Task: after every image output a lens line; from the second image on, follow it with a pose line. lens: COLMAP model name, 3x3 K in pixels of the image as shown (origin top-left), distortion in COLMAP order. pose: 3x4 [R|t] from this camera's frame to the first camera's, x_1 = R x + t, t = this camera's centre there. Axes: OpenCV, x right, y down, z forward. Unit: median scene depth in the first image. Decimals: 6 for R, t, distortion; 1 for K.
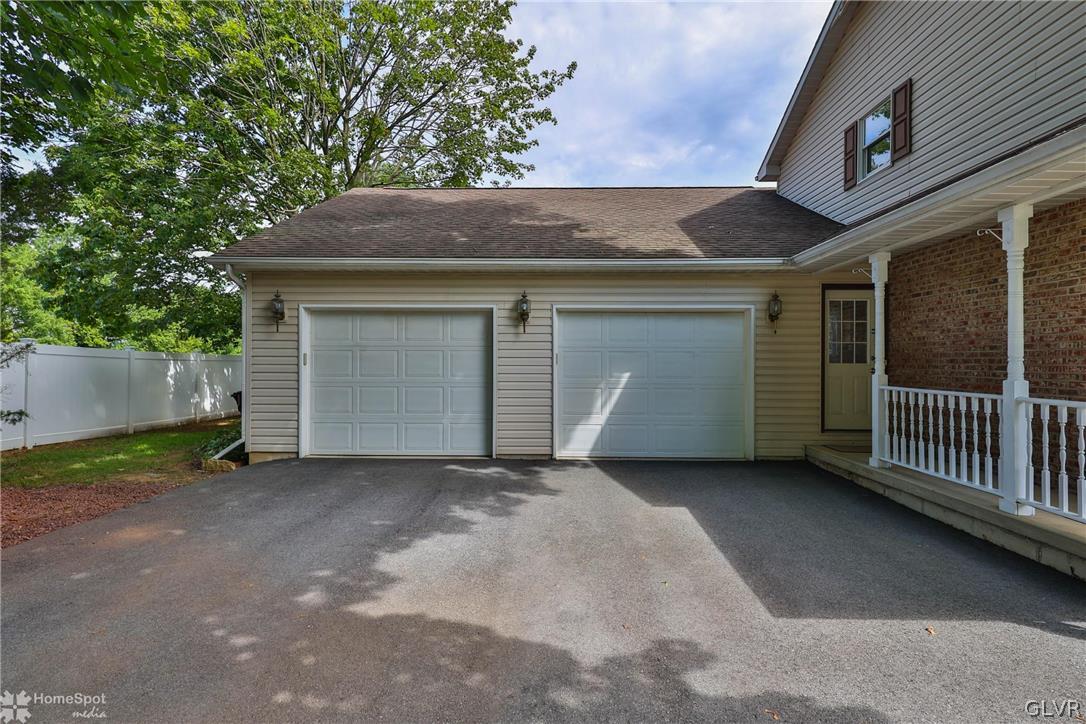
lens RADIAL K [[524.7, 0, 554.9], [0, 524.7, 361.3], [0, 0, 1]] dist [-0.003056, -0.000407]
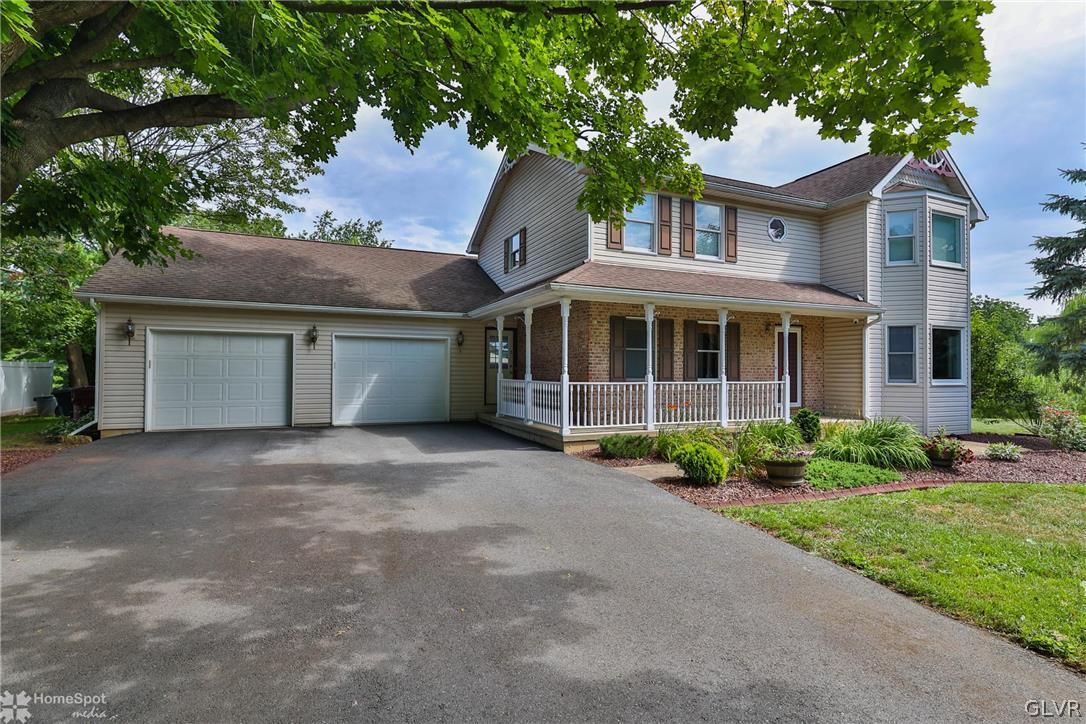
lens RADIAL K [[543.7, 0, 543.0], [0, 543.7, 362.0], [0, 0, 1]] dist [-0.005070, -0.000214]
pose [[0.914663, 0.009811, 0.404099, -0.086702], [-0.003413, 0.999857, -0.016549, 0.011056], [-0.404203, 0.013758, 0.914566, -0.836184]]
